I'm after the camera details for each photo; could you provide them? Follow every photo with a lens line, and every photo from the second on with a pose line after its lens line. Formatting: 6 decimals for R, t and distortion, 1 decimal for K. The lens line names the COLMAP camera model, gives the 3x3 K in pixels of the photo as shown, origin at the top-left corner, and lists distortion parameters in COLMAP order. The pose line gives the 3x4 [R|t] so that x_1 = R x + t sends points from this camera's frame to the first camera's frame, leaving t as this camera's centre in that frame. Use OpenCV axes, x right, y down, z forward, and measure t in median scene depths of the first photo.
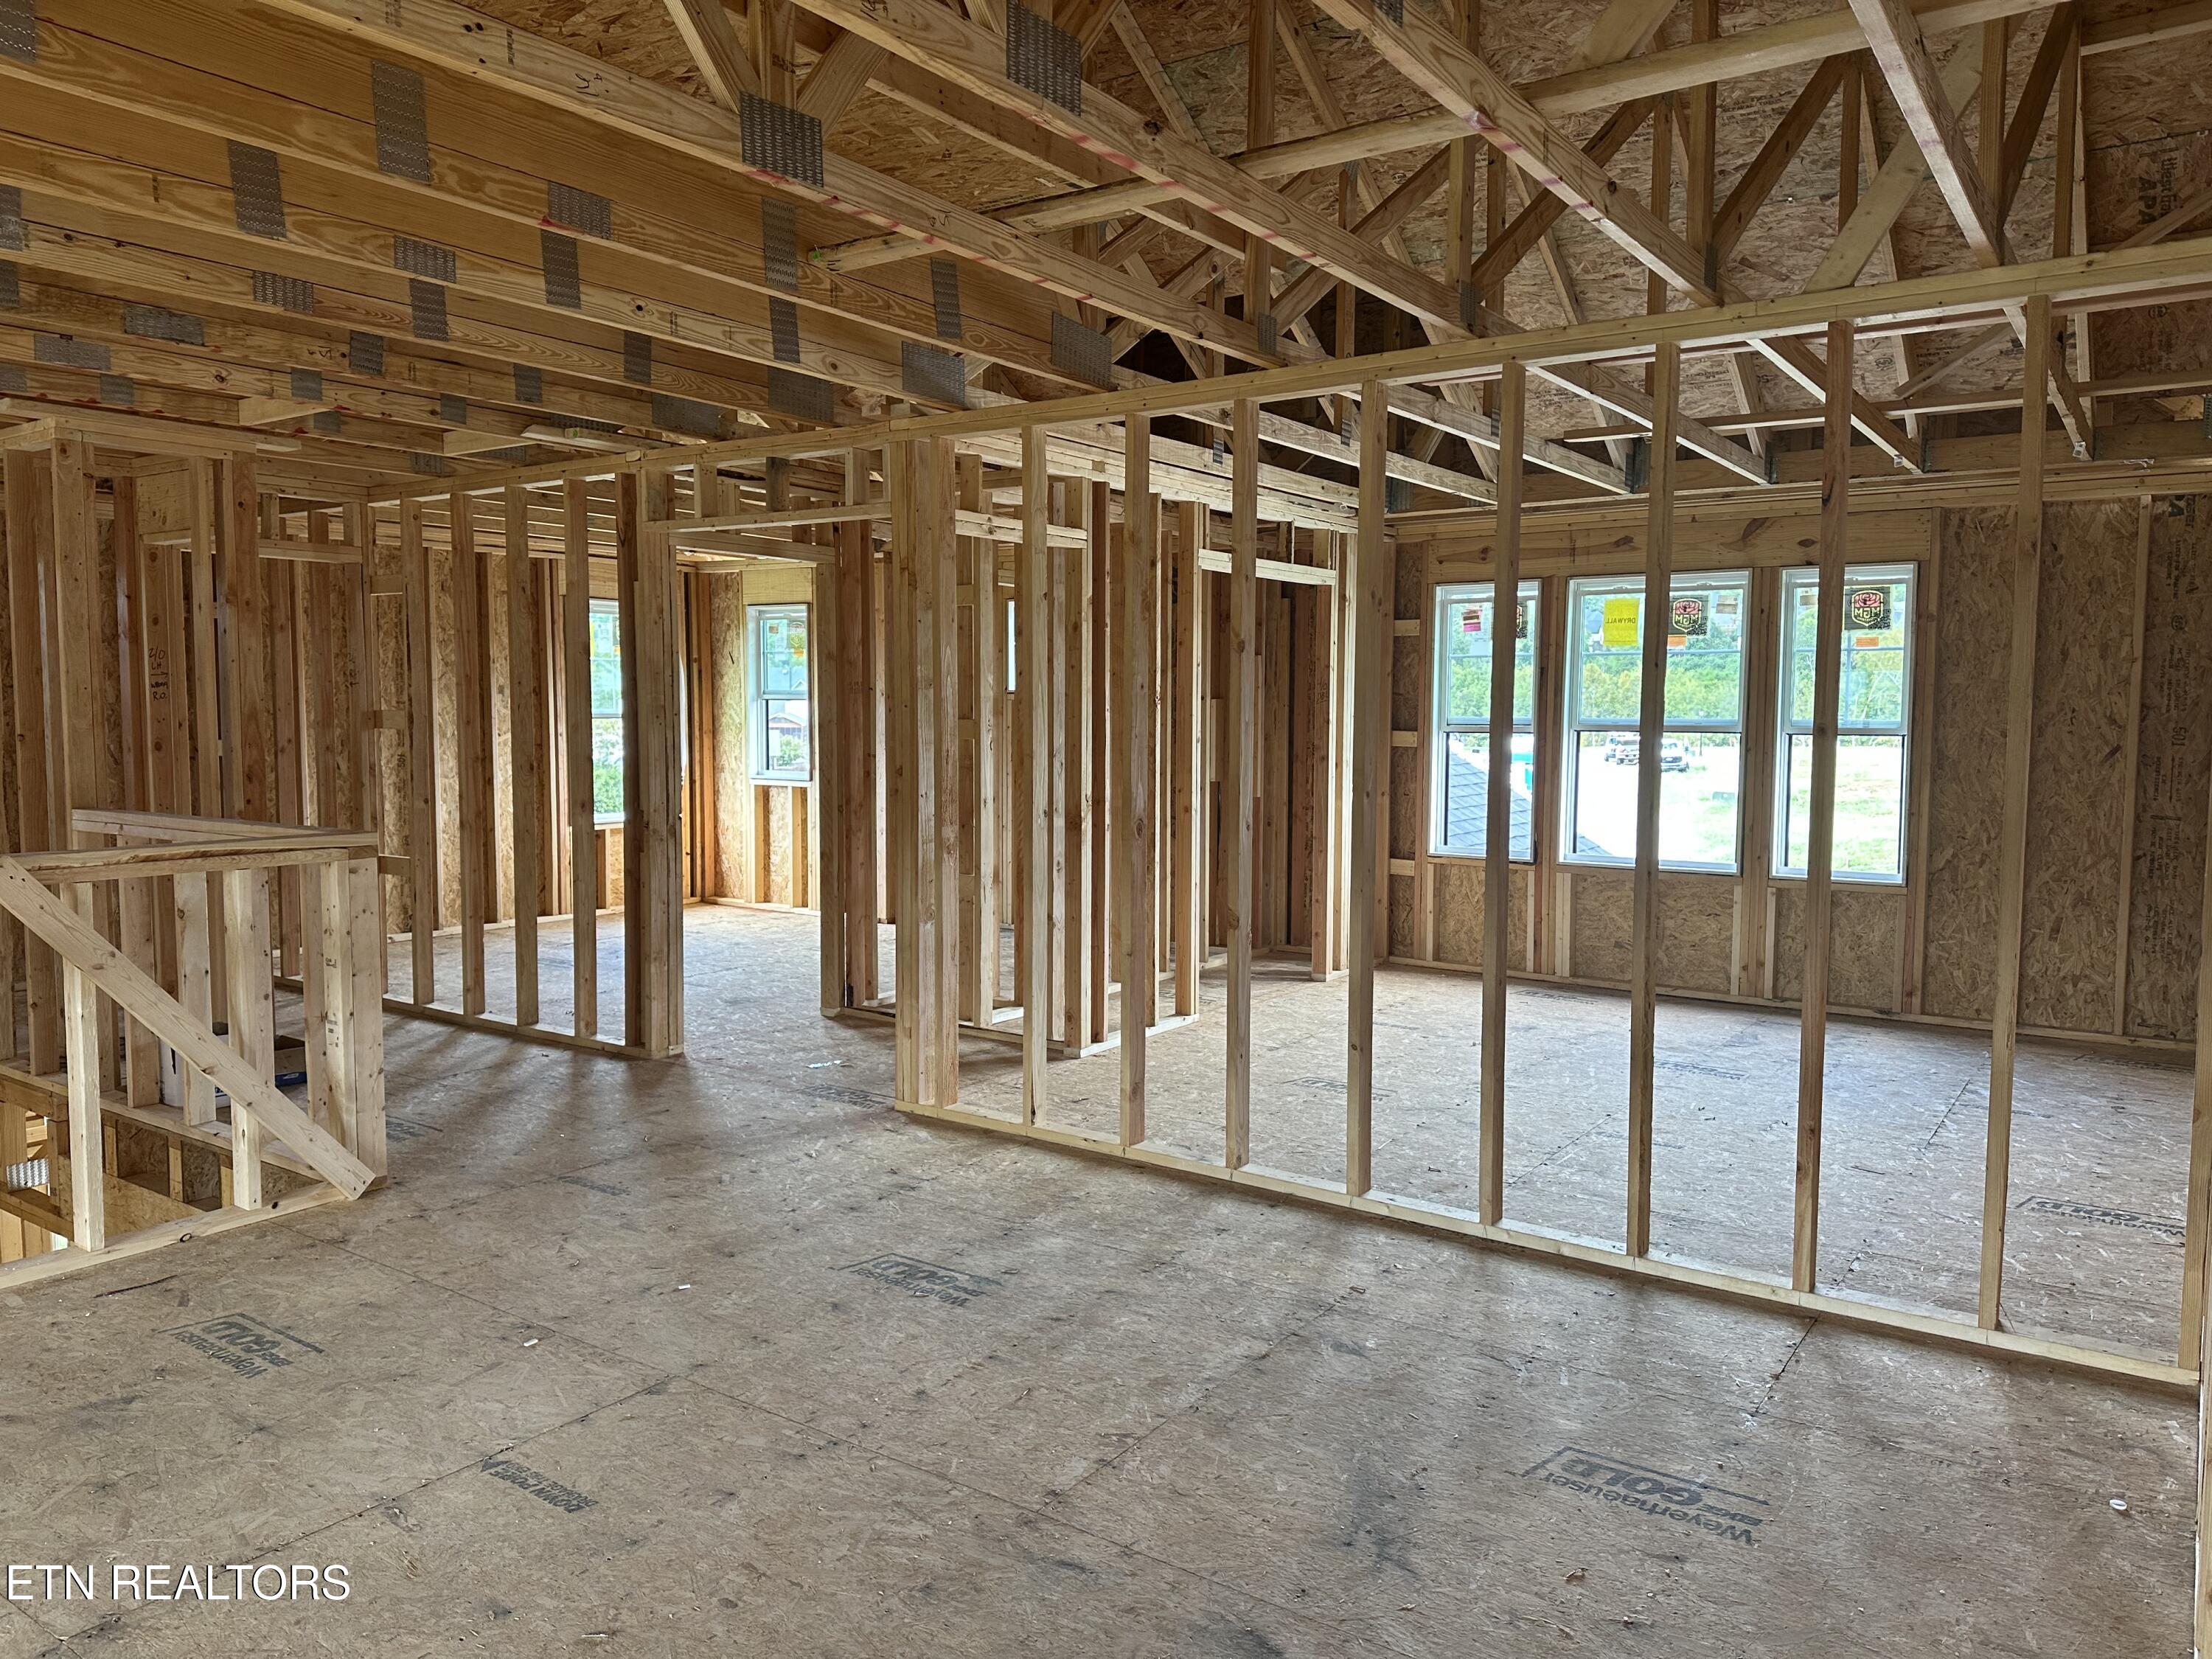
lens RADIAL K [[1546.4, 0, 1106.0], [0, 1546.4, 829.5], [0, 0, 1]] dist [0.116313, -0.157712]
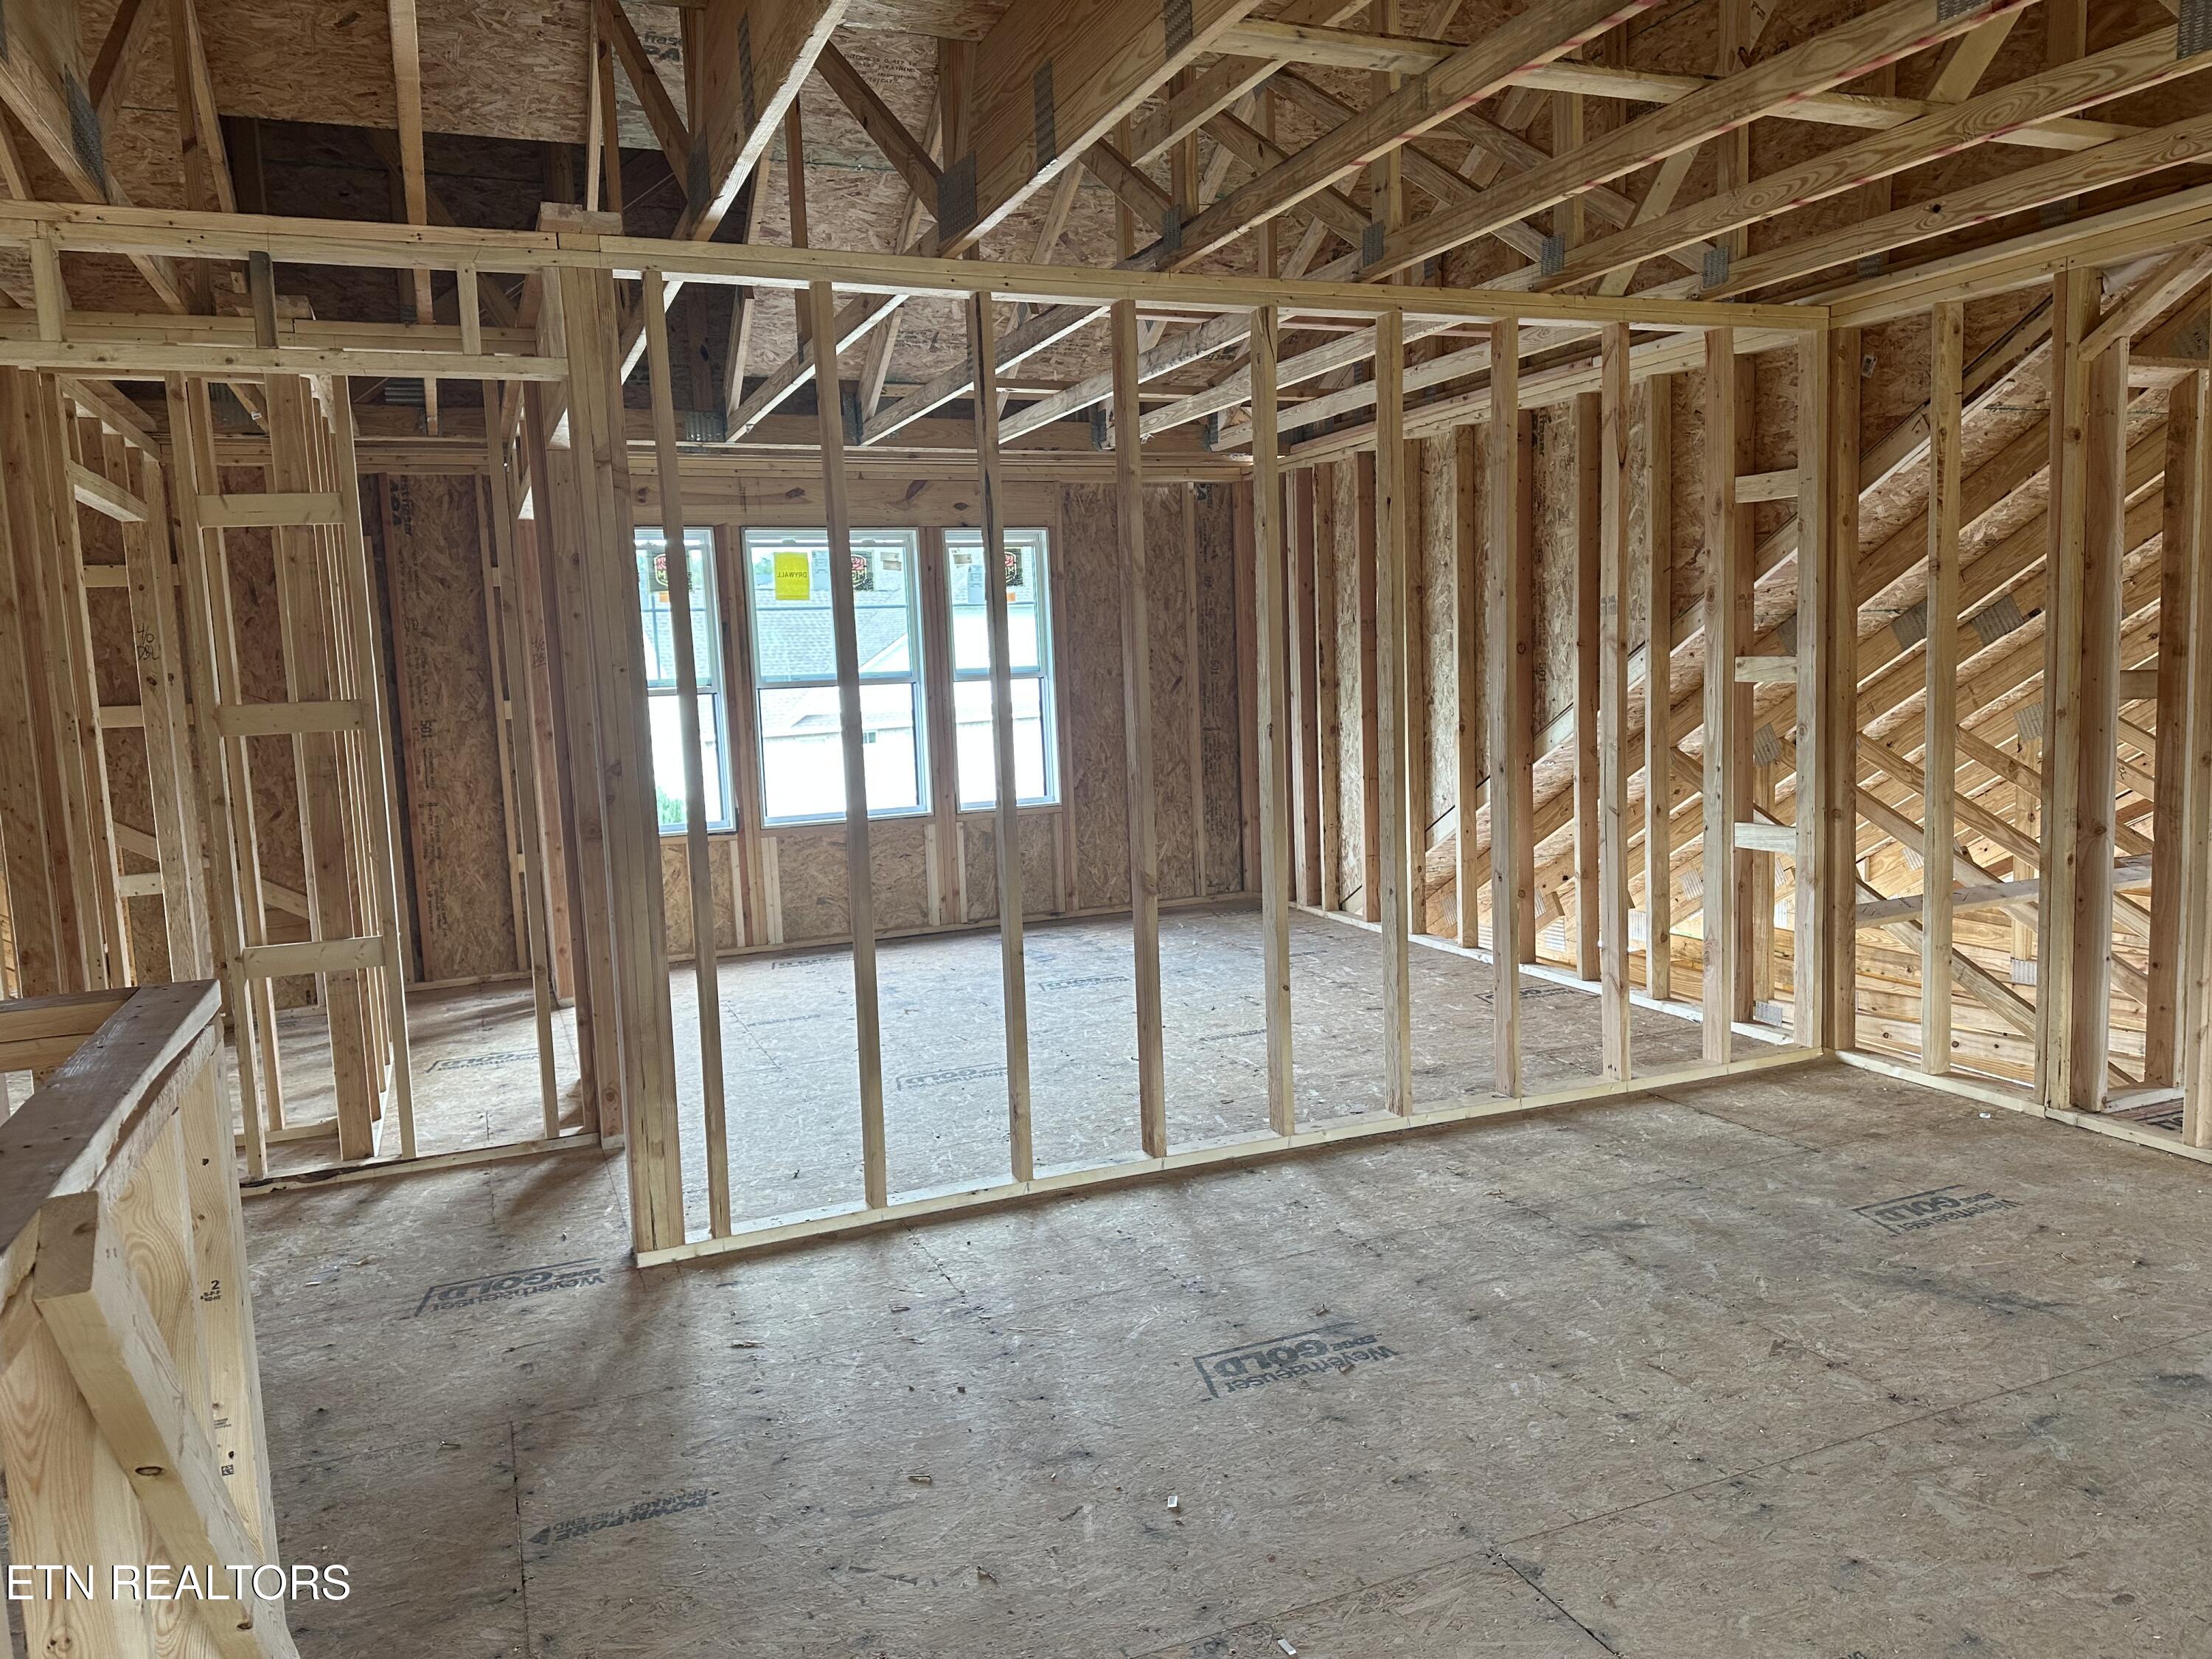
lens RADIAL K [[1546.4, 0, 1106.0], [0, 1546.4, 829.5], [0, 0, 1]] dist [0.116313, -0.157712]
pose [[0.529497, -0.123645, 0.839253, -0.446251], [0.110042, 0.990973, 0.076570, -0.030446], [-0.841144, 0.051809, 0.538323, 0.345884]]
